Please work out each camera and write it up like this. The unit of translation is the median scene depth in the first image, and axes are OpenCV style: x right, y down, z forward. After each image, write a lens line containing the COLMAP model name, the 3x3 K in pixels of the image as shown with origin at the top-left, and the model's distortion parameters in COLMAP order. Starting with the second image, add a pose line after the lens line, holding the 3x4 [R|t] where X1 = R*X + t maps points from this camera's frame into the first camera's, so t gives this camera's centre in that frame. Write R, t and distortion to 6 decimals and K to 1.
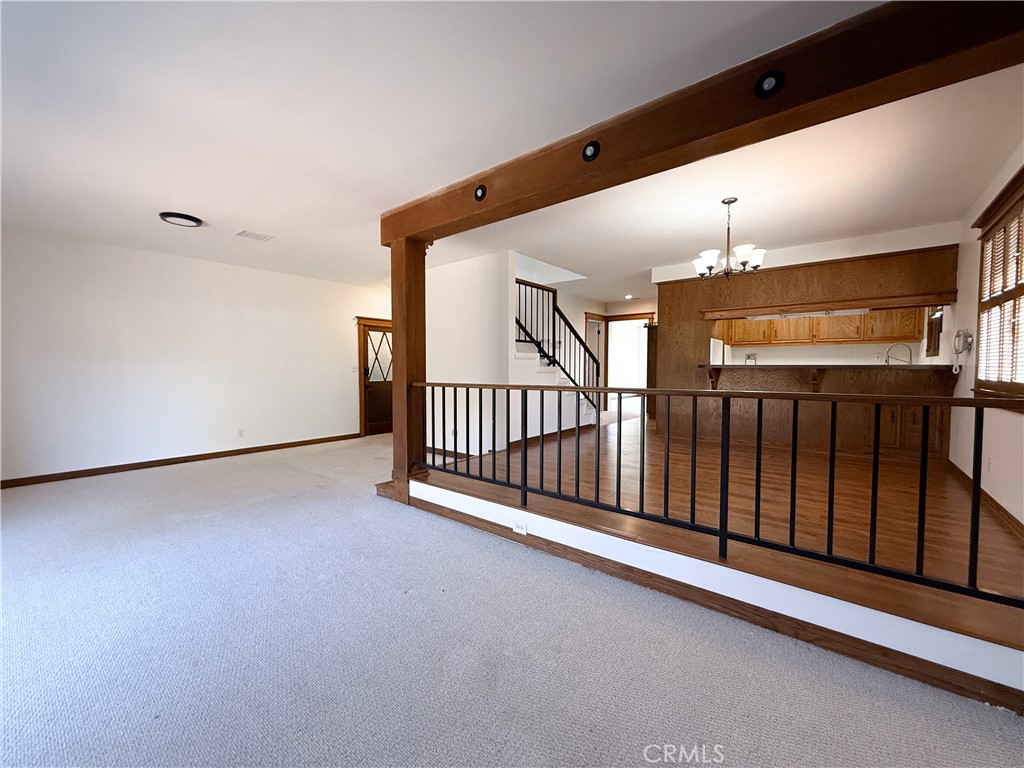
lens RADIAL K [[410.0, 0, 512.0], [0, 410.0, 384.0], [0, 0, 1]] dist [0.000930, -0.000160]
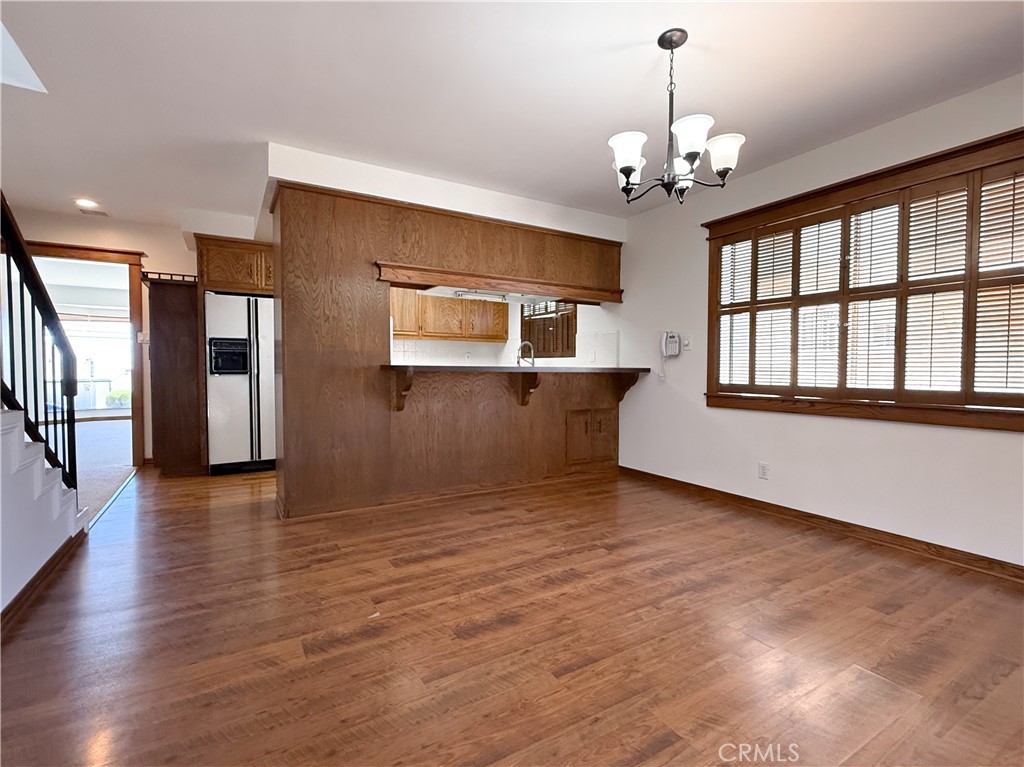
lens RADIAL K [[484.5, 0, 512.0], [0, 484.5, 383.5], [0, 0, 1]] dist [-0.001386, -0.000178]
pose [[0.342576, -0.030226, 0.939004, -0.059723], [0.033562, 0.999238, 0.019920, -0.028003], [-0.938891, 0.024691, 0.343329, 0.587046]]
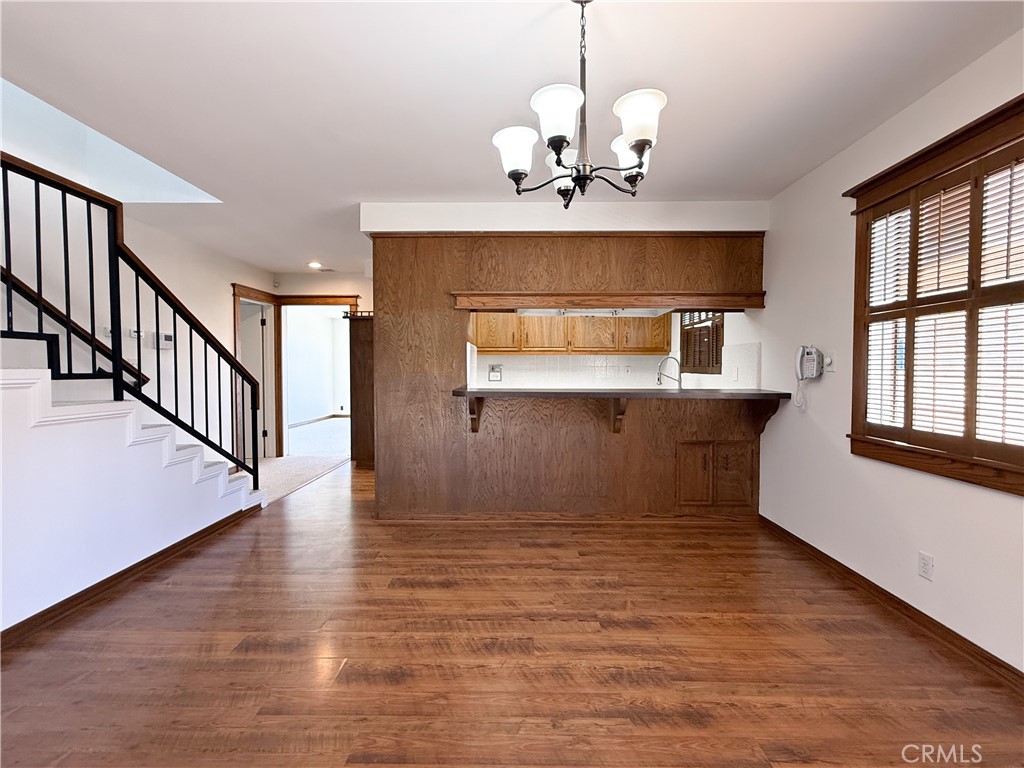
lens RADIAL K [[469.4, 0, 512.0], [0, 469.4, 384.0], [0, 0, 1]] dist [-0.000056, 0.000233]
pose [[0.784551, -0.020788, 0.619716, 0.118872], [0.025219, 0.999681, 0.001608, -0.049166], [-0.619552, 0.014367, 0.784824, 0.417635]]
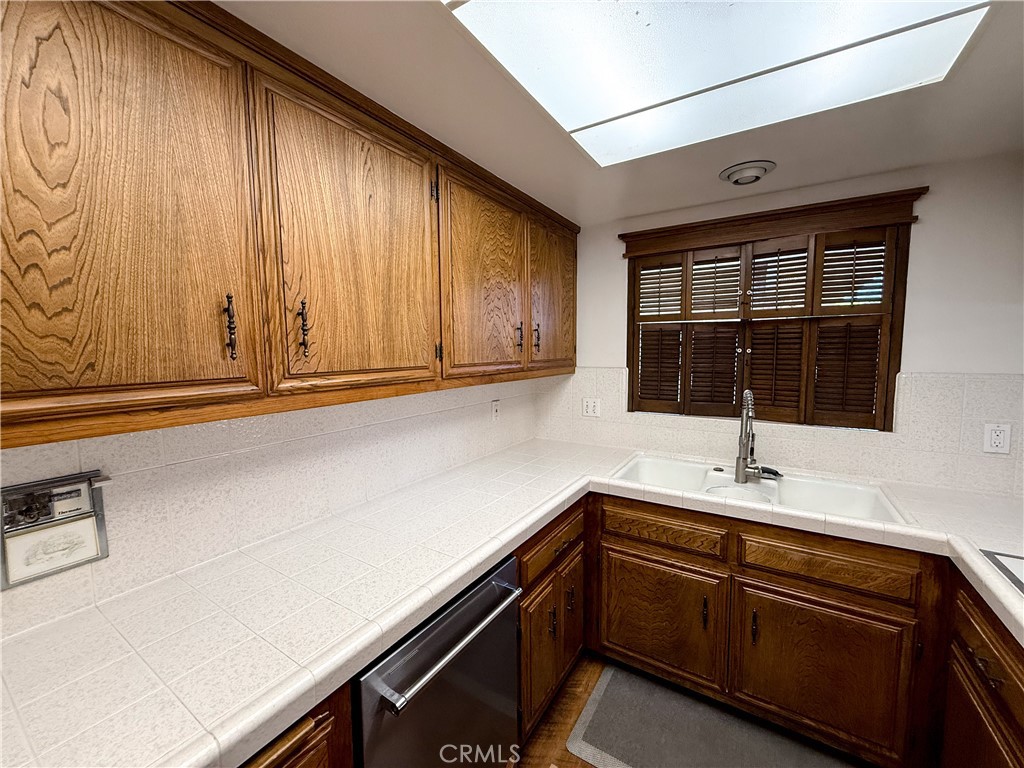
lens RADIAL K [[410.0, 0, 512.0], [0, 410.0, 384.0], [0, 0, 1]] dist [0.000930, -0.000160]
pose [[-0.124356, -0.088637, 0.988271, 0.558230], [0.048238, 0.994284, 0.095246, -0.130525], [-0.991064, 0.059516, -0.119370, 1.087167]]
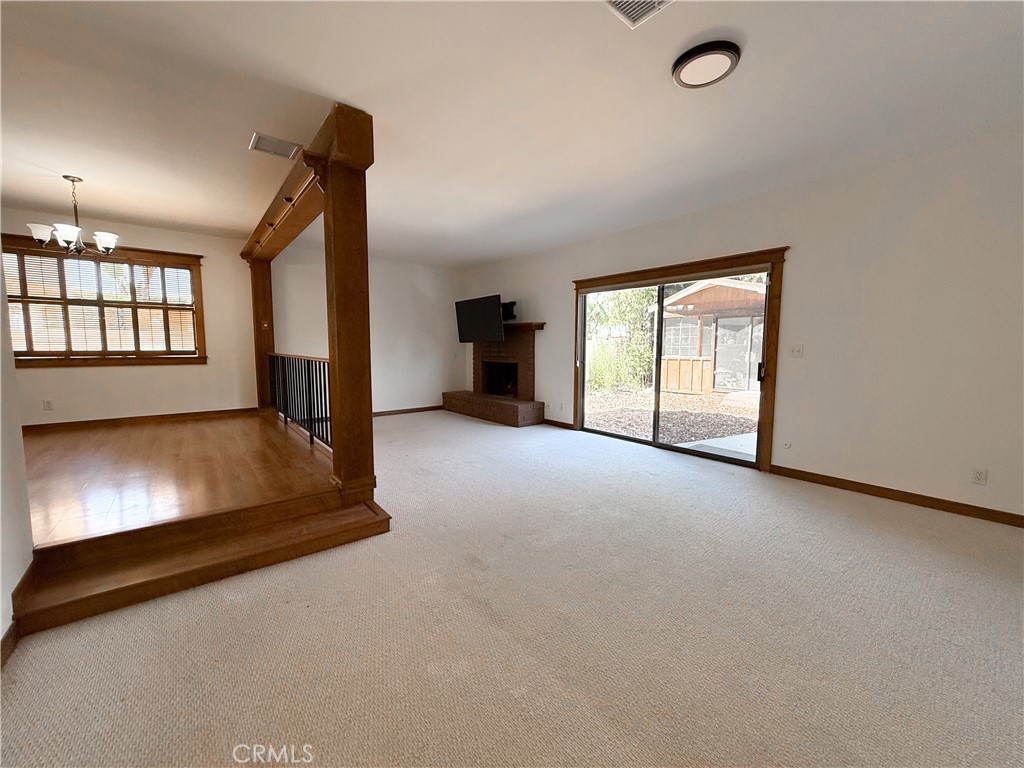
lens RADIAL K [[410.0, 0, 512.0], [0, 410.0, 384.0], [0, 0, 1]] dist [0.000930, -0.000160]
pose [[-0.978676, -0.022453, 0.204182, -0.452627], [0.004331, 0.991532, 0.129792, -0.039665], [-0.205367, 0.127909, -0.970291, 1.086559]]
